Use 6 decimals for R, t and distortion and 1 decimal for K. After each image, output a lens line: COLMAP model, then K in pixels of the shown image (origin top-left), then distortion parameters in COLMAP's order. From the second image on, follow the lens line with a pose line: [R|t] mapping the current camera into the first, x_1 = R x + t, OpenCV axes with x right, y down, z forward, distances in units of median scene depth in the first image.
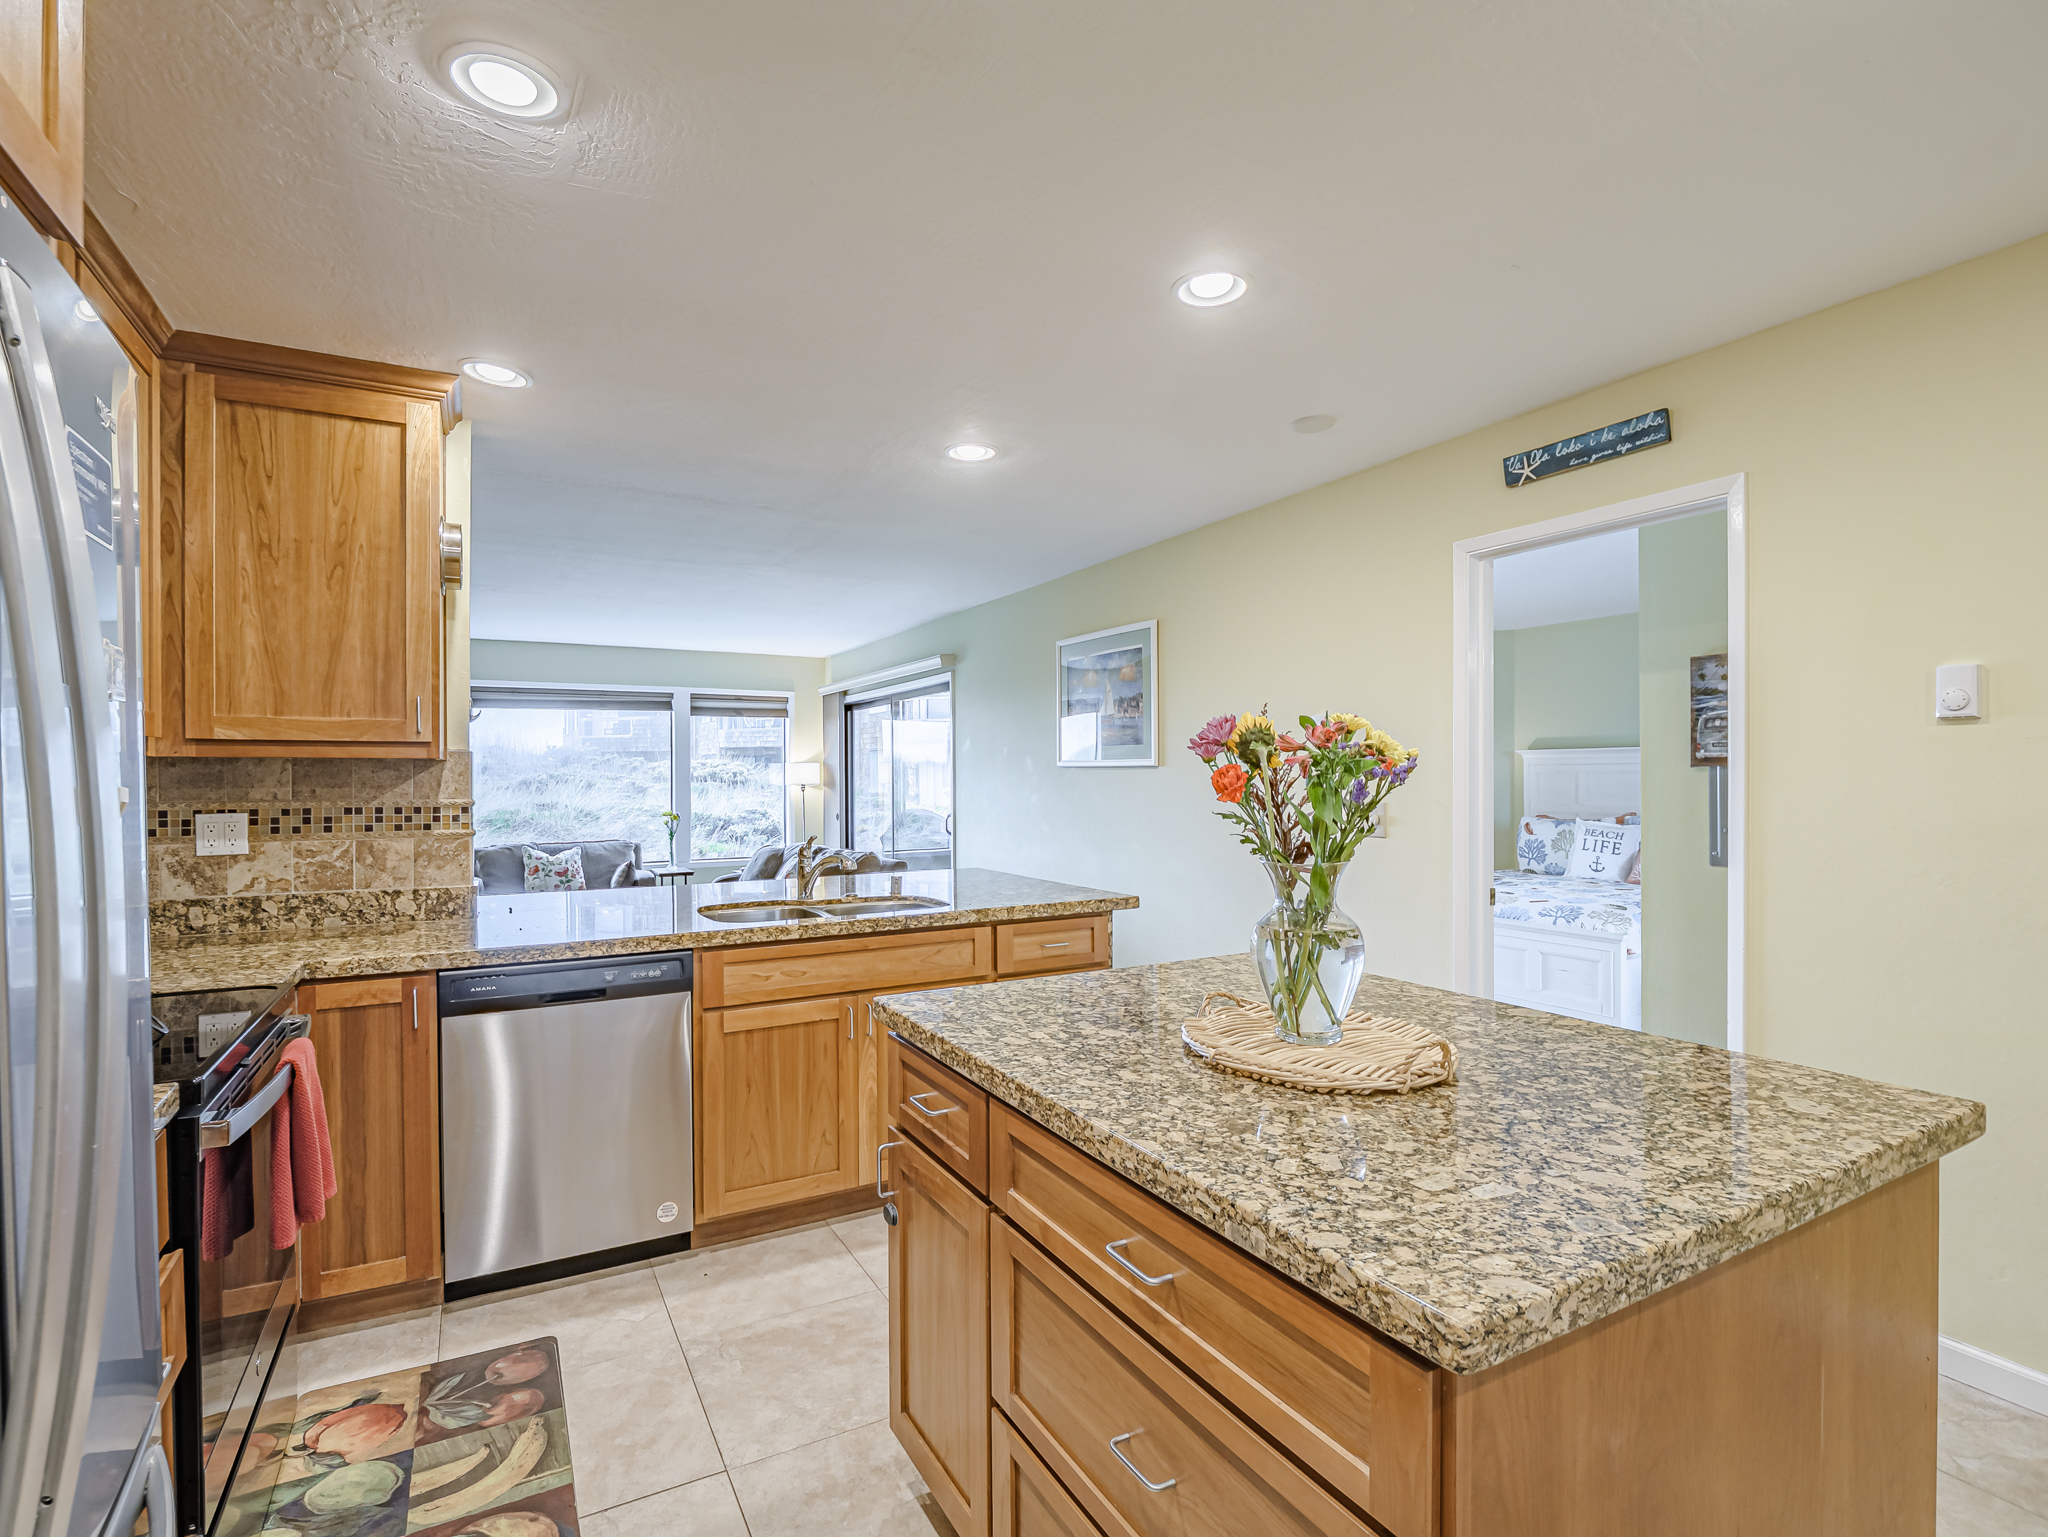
lens RADIAL K [[979.3, 0, 1021.6], [0, 979.3, 773.9], [0, 0, 1]] dist [-0.013658, -0.001494]
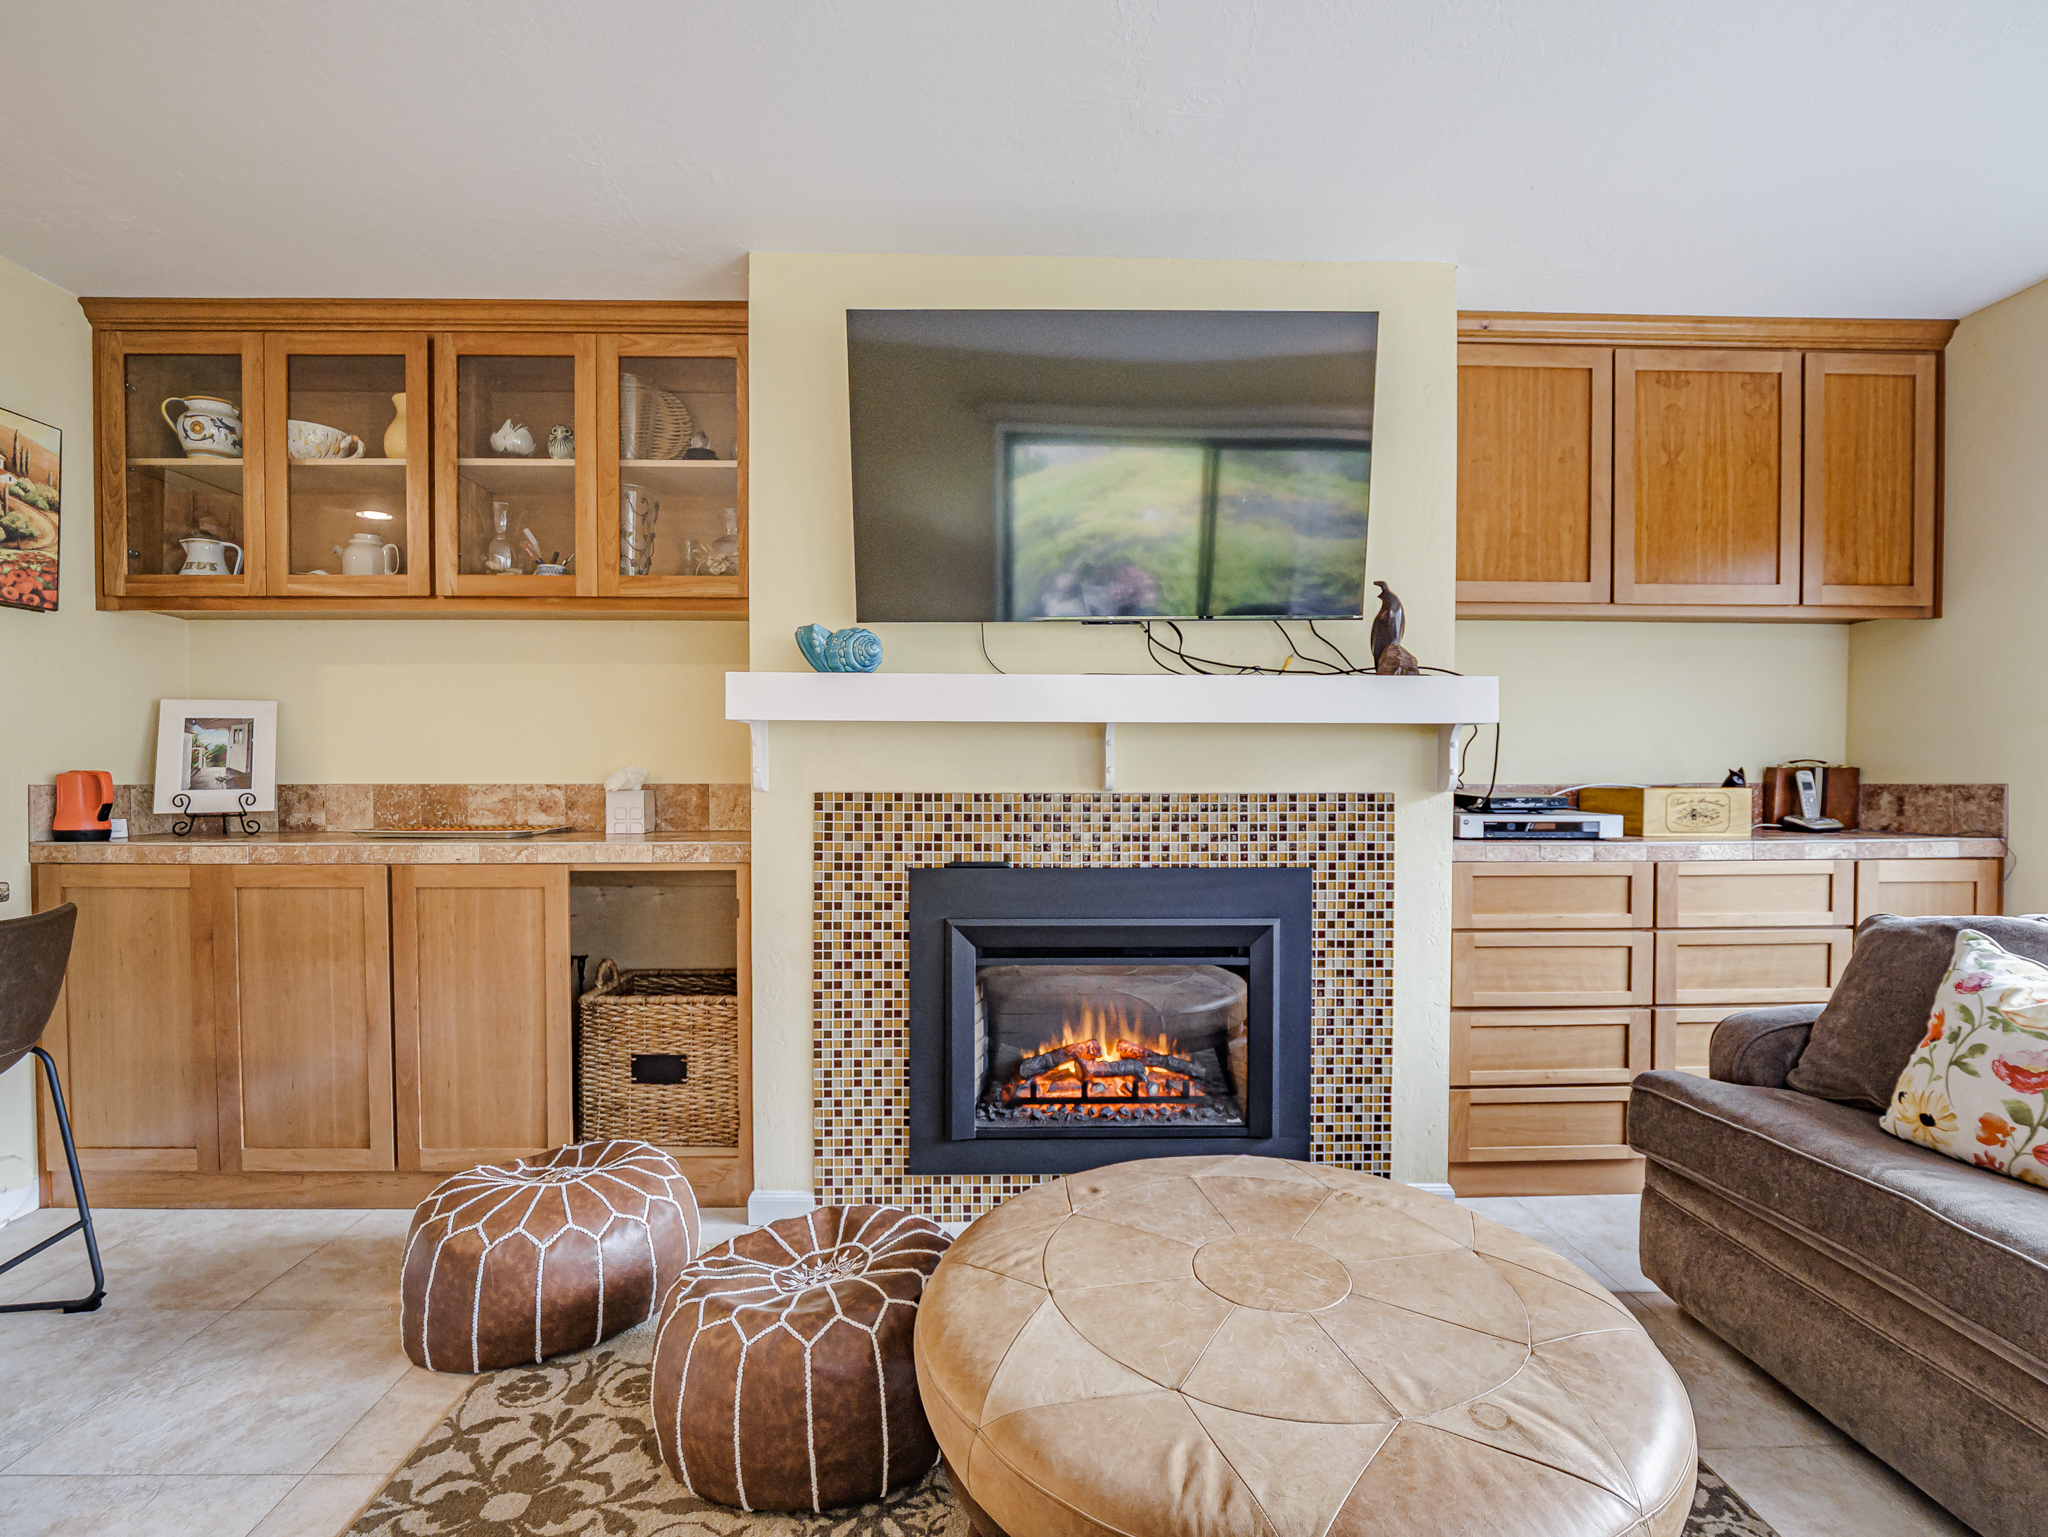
lens RADIAL K [[979.3, 0, 1017.9], [0, 979.3, 793.1], [0, 0, 1]] dist [-0.013658, -0.001494]
pose [[-0.462318, 0.023350, -0.886407, -0.236355], [0.004612, 0.999703, 0.023928, 0.042666], [0.886702, 0.006974, -0.462288, 1.216841]]
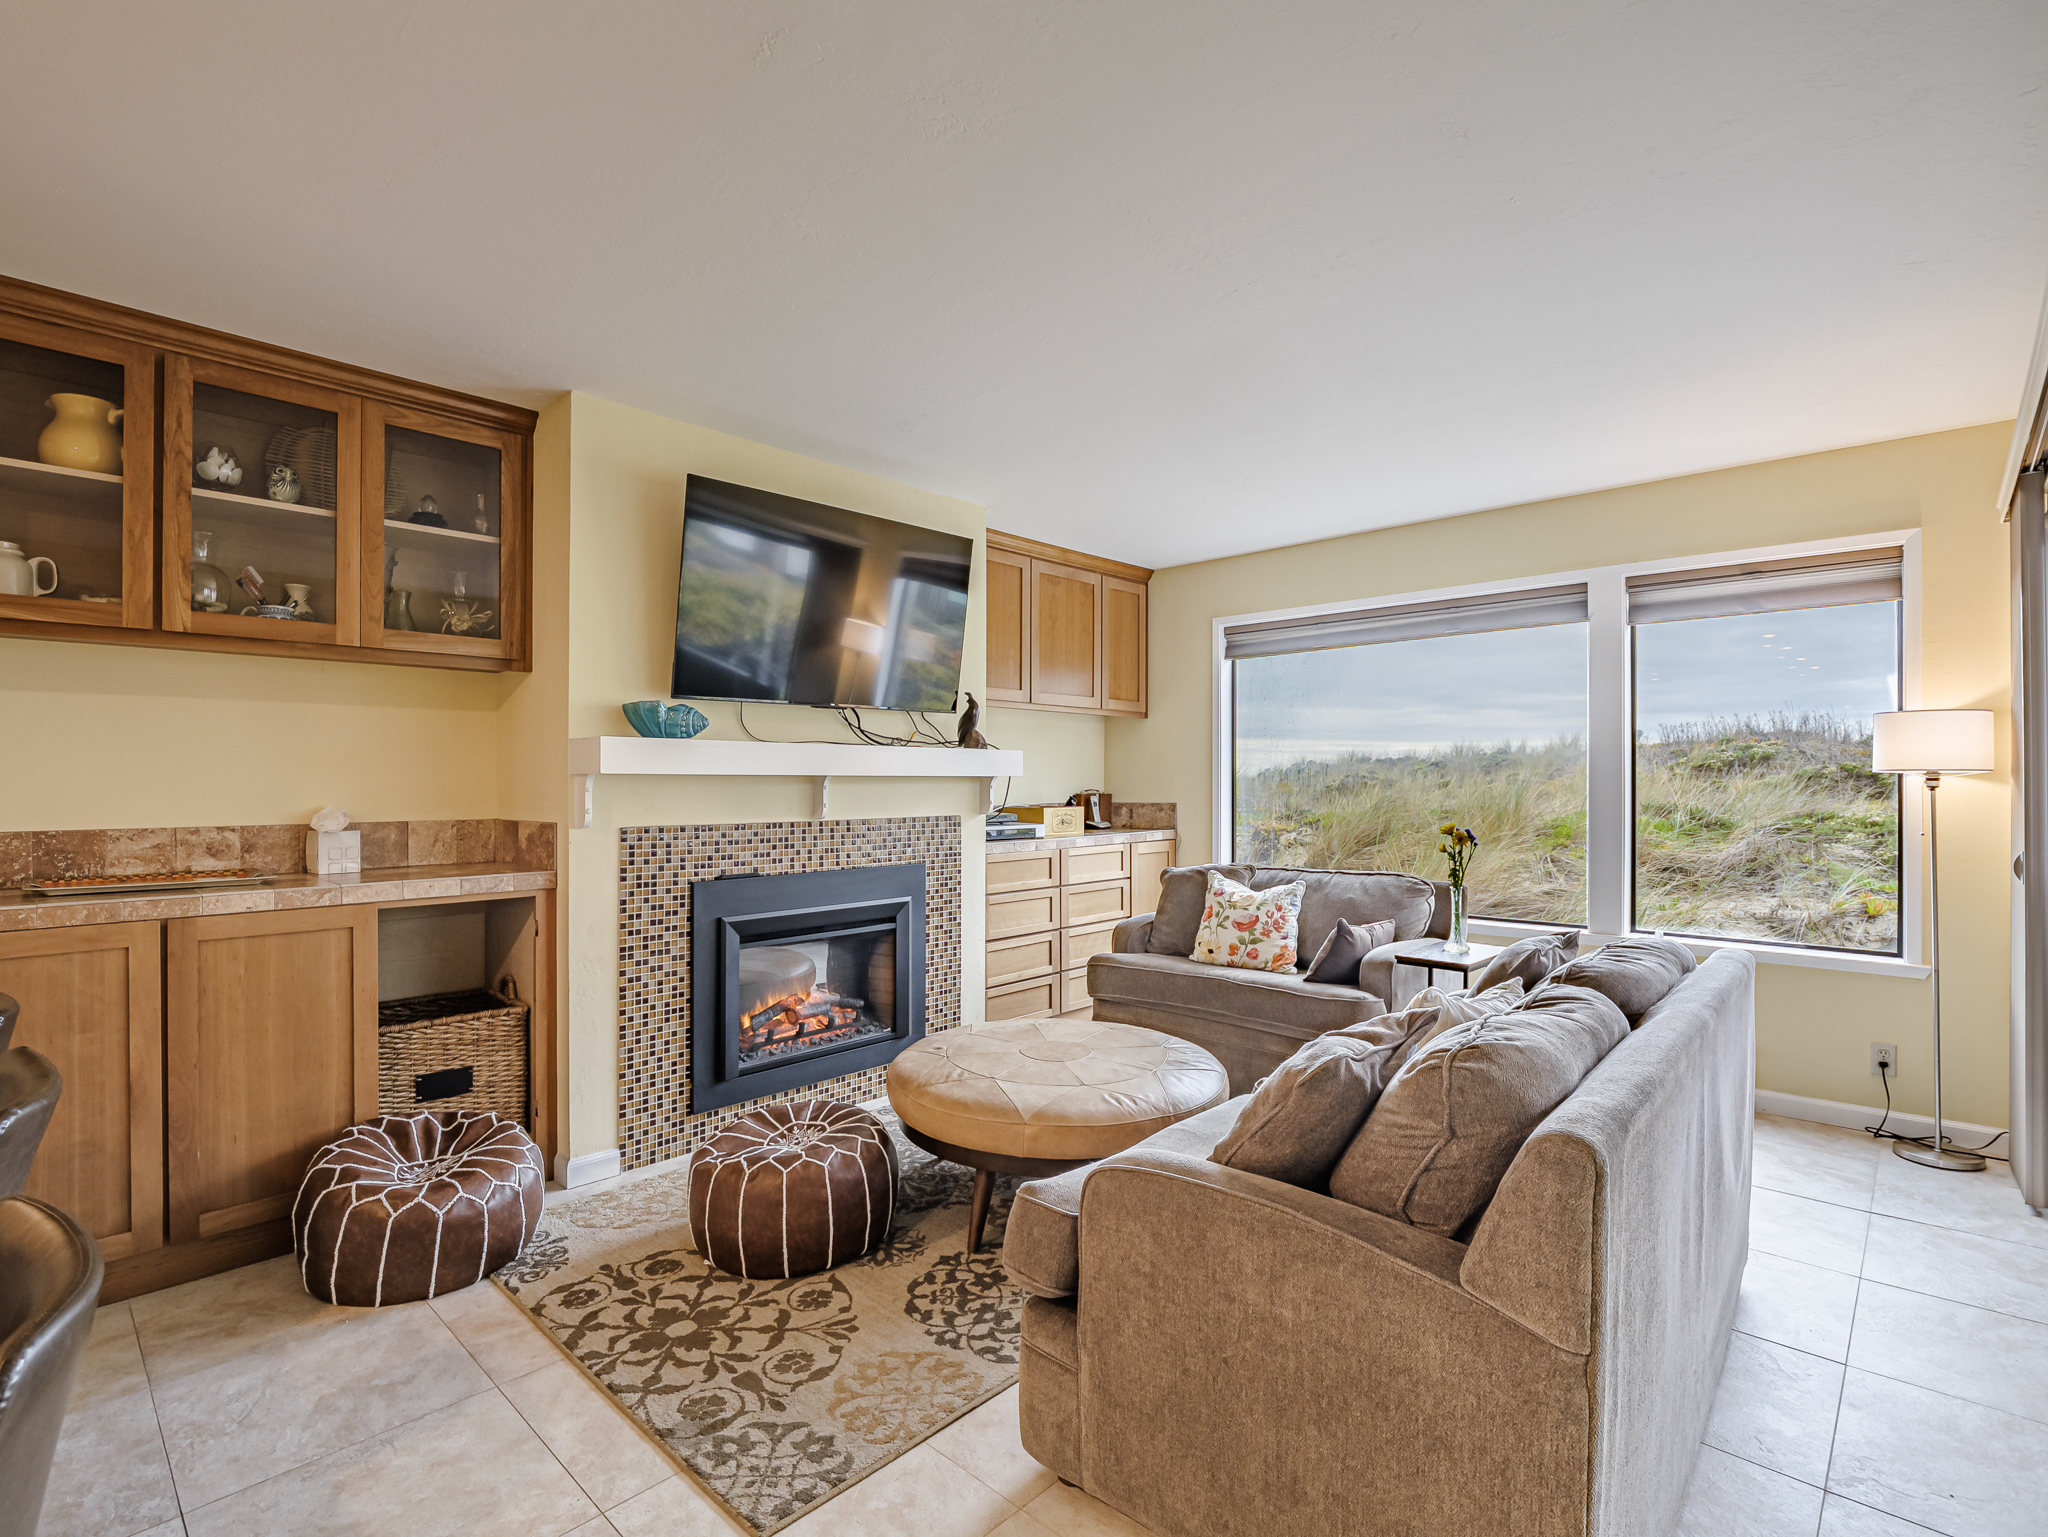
lens RADIAL K [[979.3, 0, 1013.7], [0, 979.3, 768.6], [0, 0, 1]] dist [-0.013658, -0.001494]
pose [[0.295737, -0.002472, -0.955266, 0.033673], [0.000313, 0.999997, -0.002491, 0.018300], [0.955269, 0.000438, 0.295737, 0.961255]]
